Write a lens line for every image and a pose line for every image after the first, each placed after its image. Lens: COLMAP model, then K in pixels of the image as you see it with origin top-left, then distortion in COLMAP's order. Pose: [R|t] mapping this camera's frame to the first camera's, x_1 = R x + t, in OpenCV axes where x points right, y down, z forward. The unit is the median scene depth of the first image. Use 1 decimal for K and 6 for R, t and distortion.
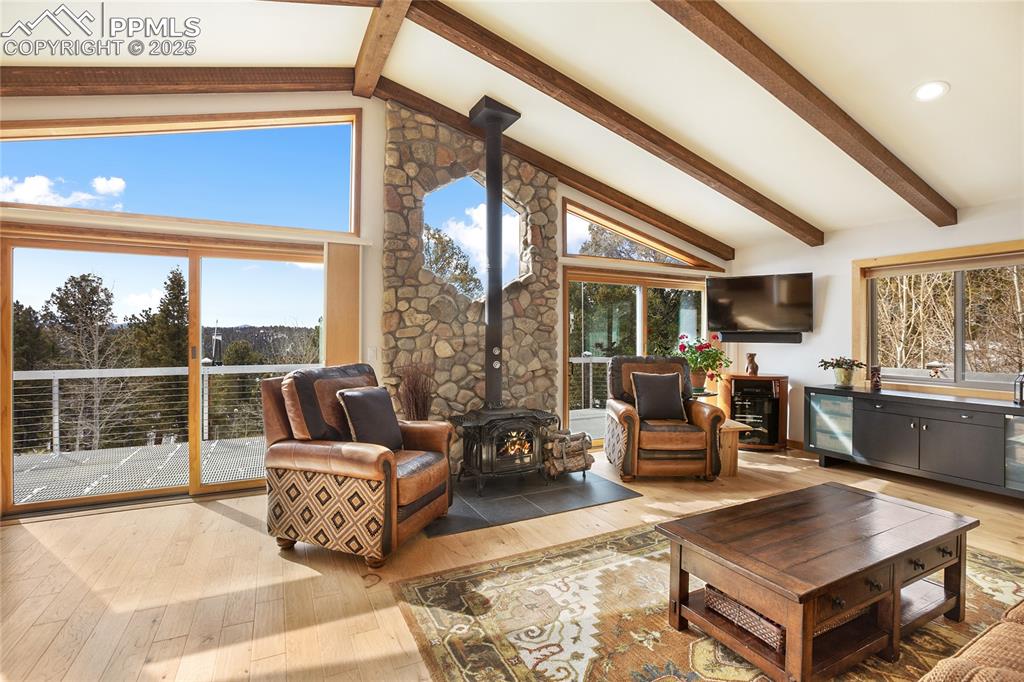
lens RADIAL K [[477.1, 0, 508.0], [0, 477.1, 335.0], [0, 0, 1]] dist [-0.034250, 0.009328]
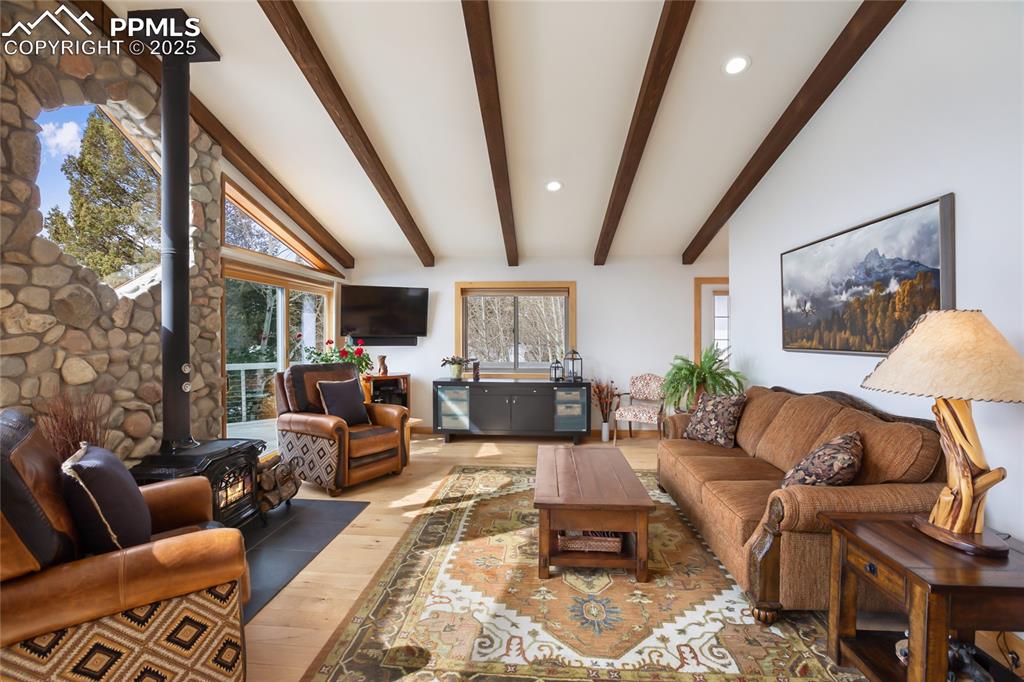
lens RADIAL K [[477.1, 0, 502.9], [0, 477.1, 338.5], [0, 0, 1]] dist [-0.034250, 0.009328]
pose [[0.514212, -0.011600, 0.857584, -0.371479], [-0.001400, 0.999896, 0.014365, -0.022393], [-0.857662, -0.008588, 0.514143, 0.205309]]
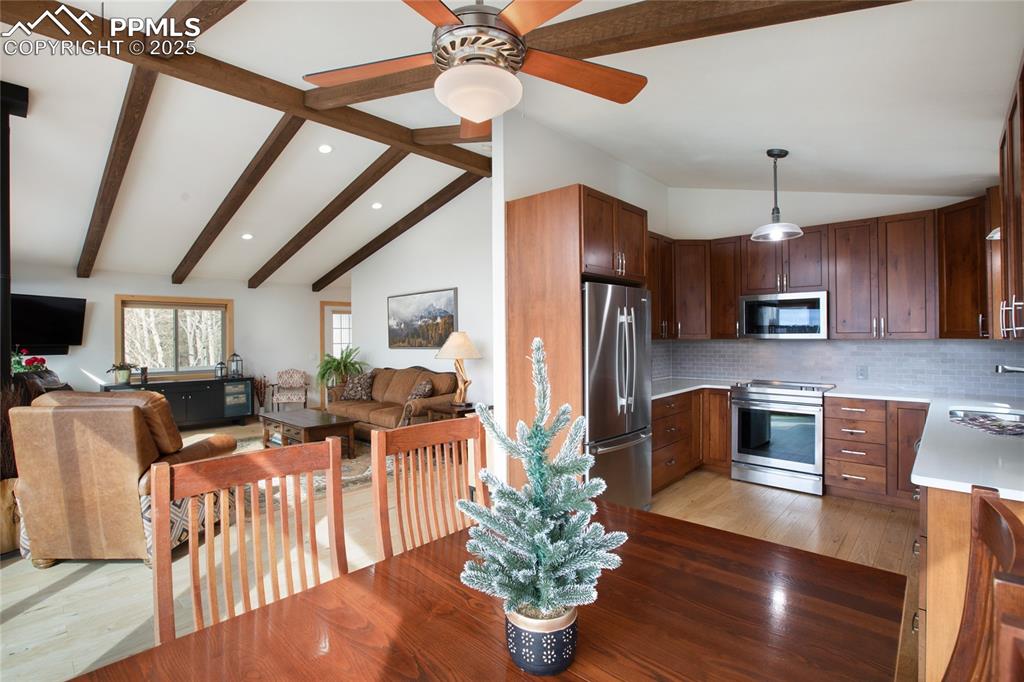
lens RADIAL K [[477.1, 0, 510.3], [0, 477.1, 338.7], [0, 0, 1]] dist [-0.034250, 0.009328]
pose [[-0.352290, -0.003249, 0.935885, -1.080861], [0.003313, 0.999983, 0.004719, -0.028997], [-0.935885, 0.004763, -0.352273, 0.402592]]
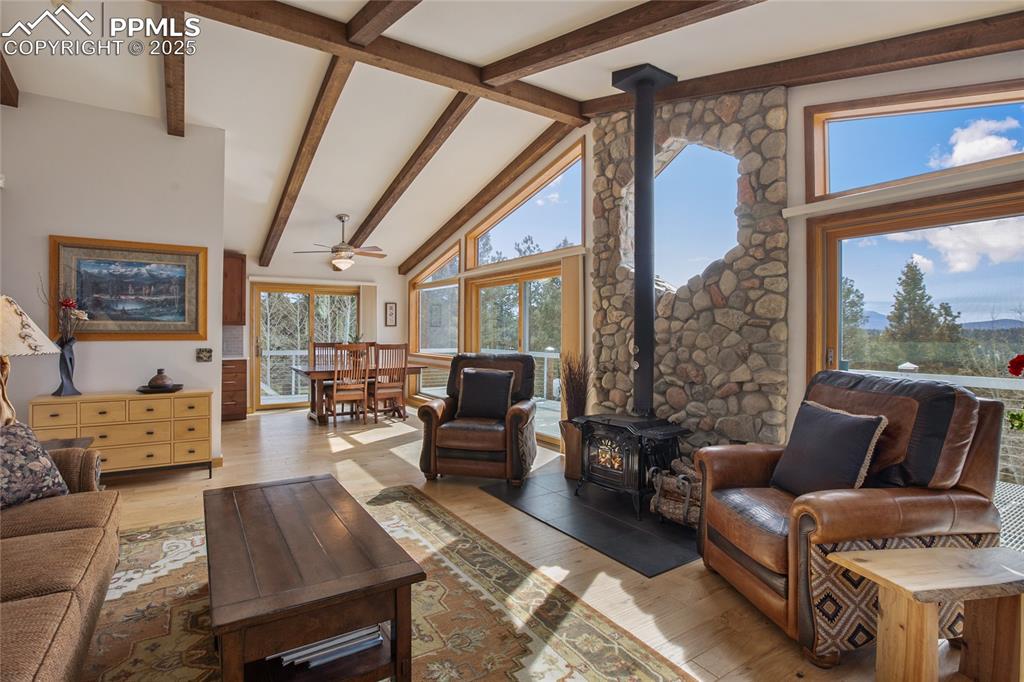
lens RADIAL K [[477.1, 0, 474.3], [0, 477.1, 329.5], [0, 0, 1]] dist [-0.034250, 0.009328]
pose [[0.079176, -0.006139, -0.996842, 0.777266], [-0.006251, 0.999958, -0.006655, 0.003720], [0.996841, 0.006758, 0.079135, 0.605290]]
